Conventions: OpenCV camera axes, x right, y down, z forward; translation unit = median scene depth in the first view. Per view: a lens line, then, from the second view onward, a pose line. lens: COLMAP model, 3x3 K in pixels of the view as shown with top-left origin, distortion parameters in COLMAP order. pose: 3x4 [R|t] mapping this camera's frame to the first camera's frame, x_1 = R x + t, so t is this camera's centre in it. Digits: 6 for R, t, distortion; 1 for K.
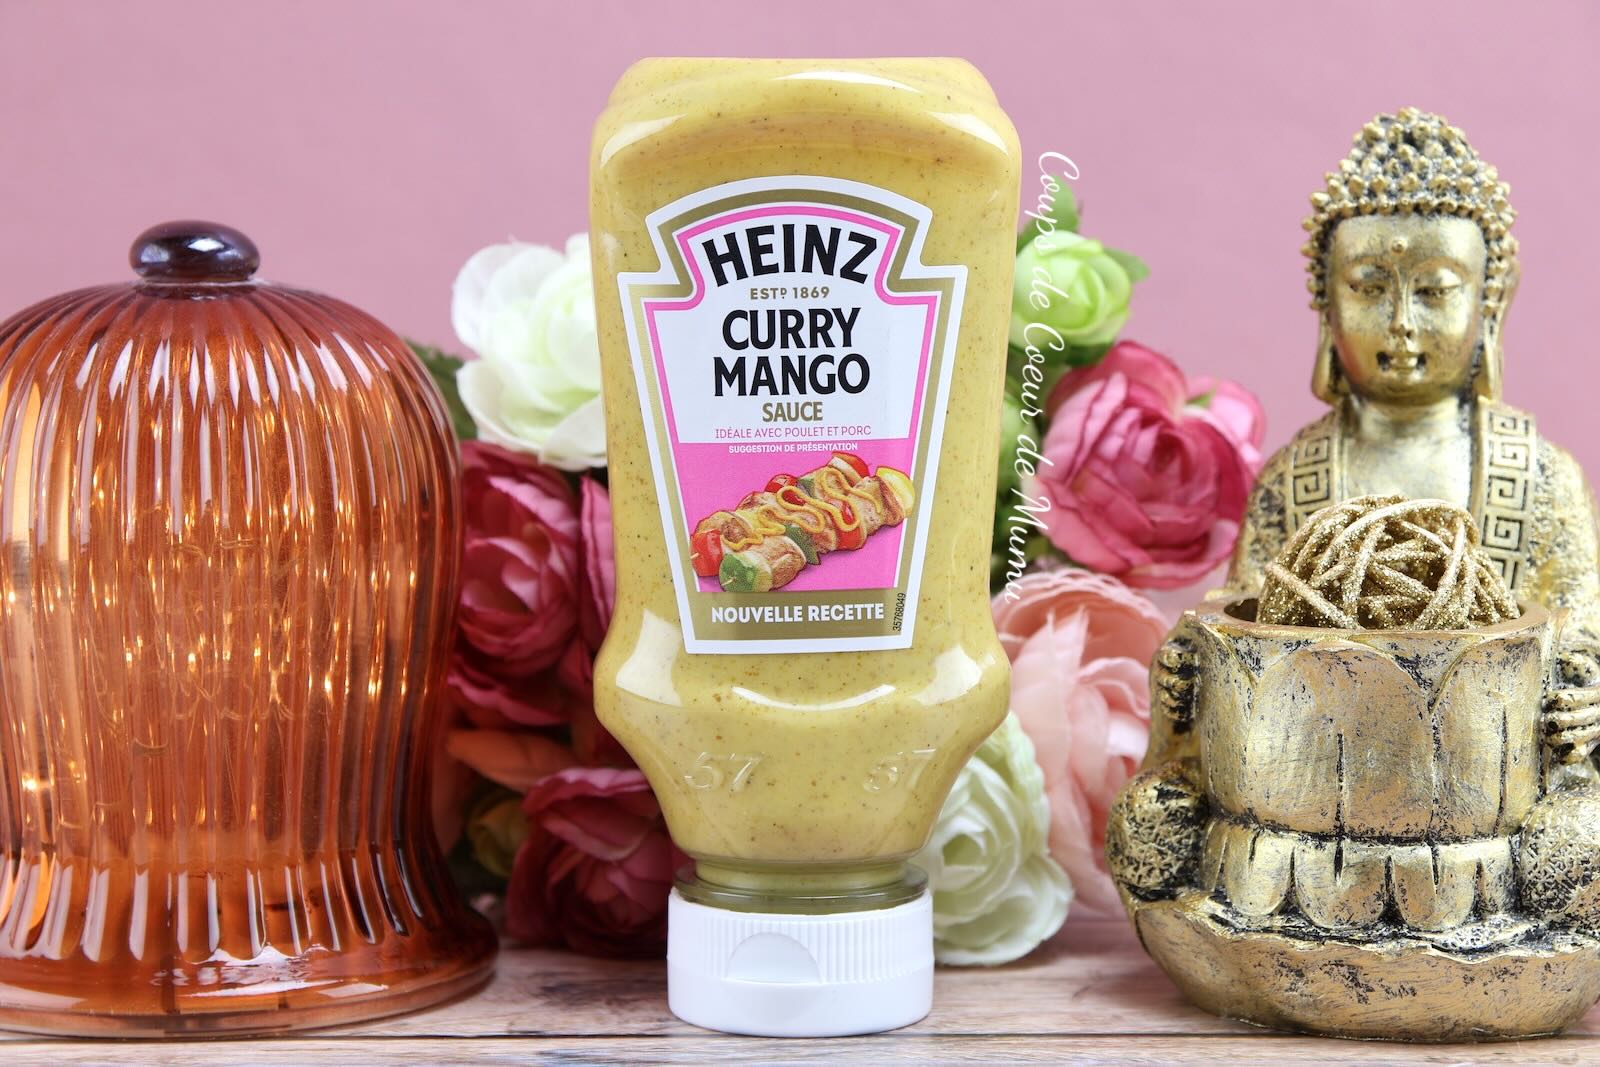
lens RADIAL K [[4177.9, 0, 851.3], [0, 4177.9, 577.5], [0, 0, 1]] dist [0.218913, 0.000000]
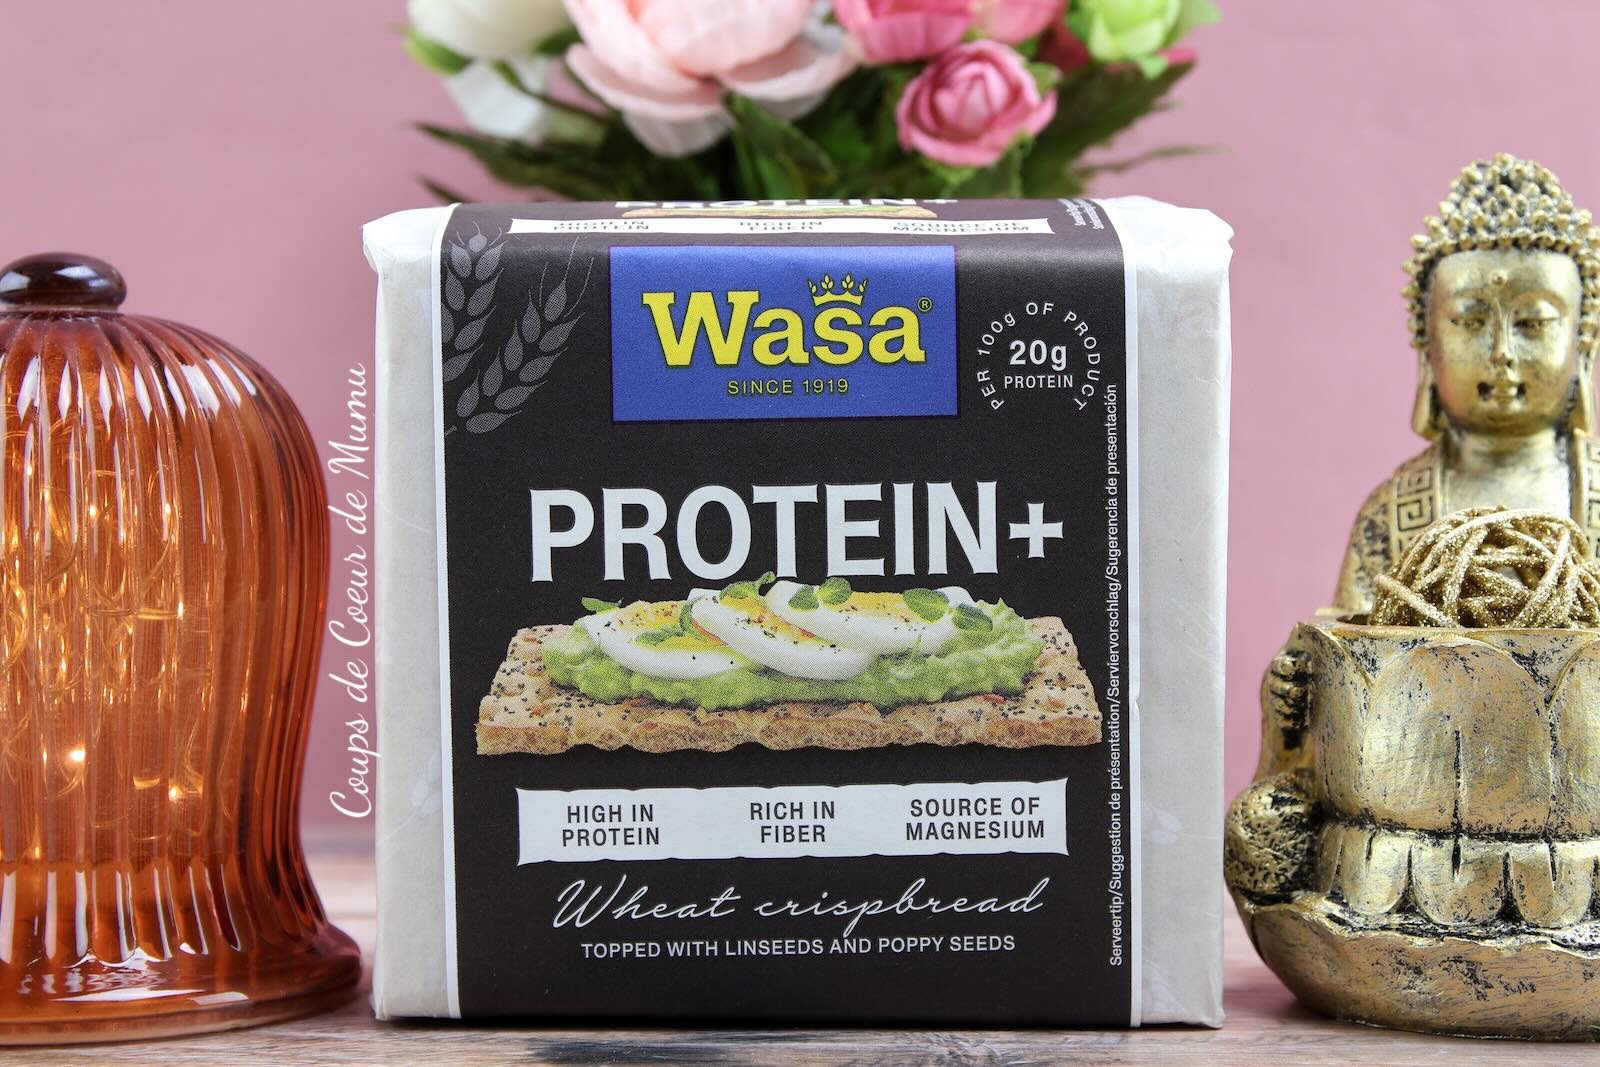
lens RADIAL K [[3303.3, 0, 777.1], [0, 3303.3, 558.1], [0, 0, 1]] dist [0.068491, 0.000000]
pose [[0.998665, -0.000502, -0.051659, -0.006121], [-0.003569, 0.996894, -0.078675, 0.056602], [0.051538, 0.078754, 0.995561, 0.180731]]
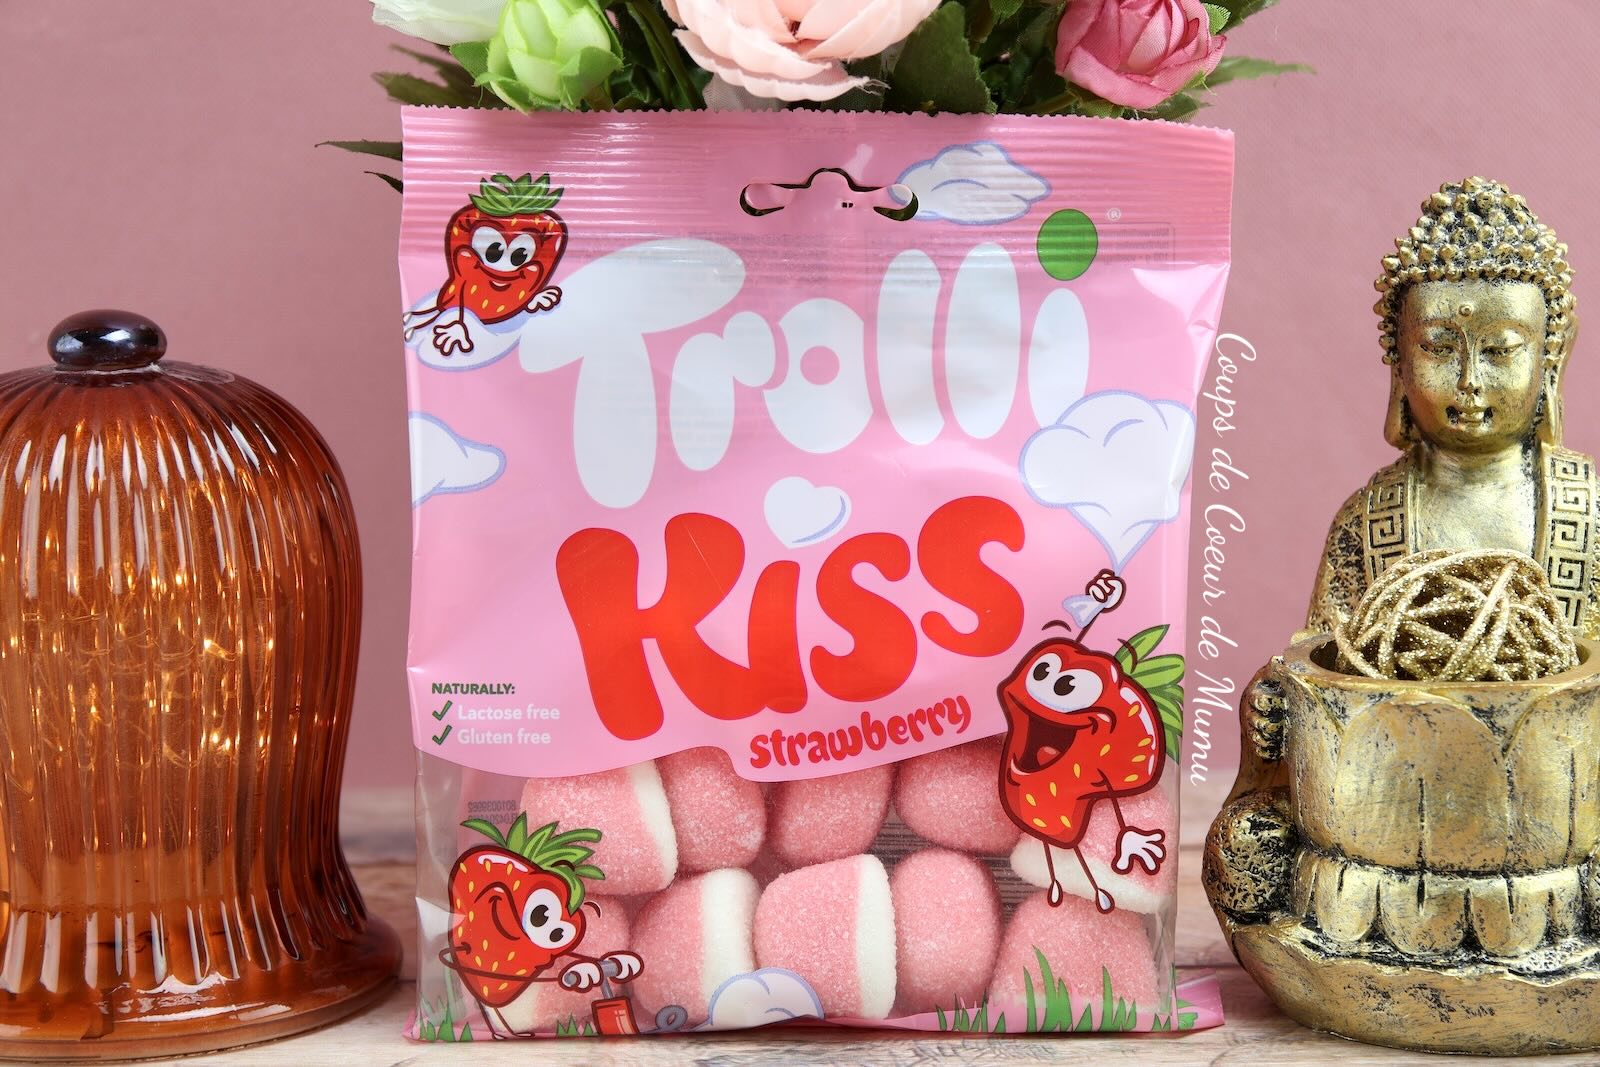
lens RADIAL K [[4177.9, 0, 840.4], [0, 4177.9, 553.0], [0, 0, 1]] dist [0.218913, 0.000000]
pose [[0.999803, -0.018201, -0.007979, -0.023132], [0.018532, 0.998878, 0.043579, -0.067985], [0.007177, -0.043718, 0.999018, -0.082281]]
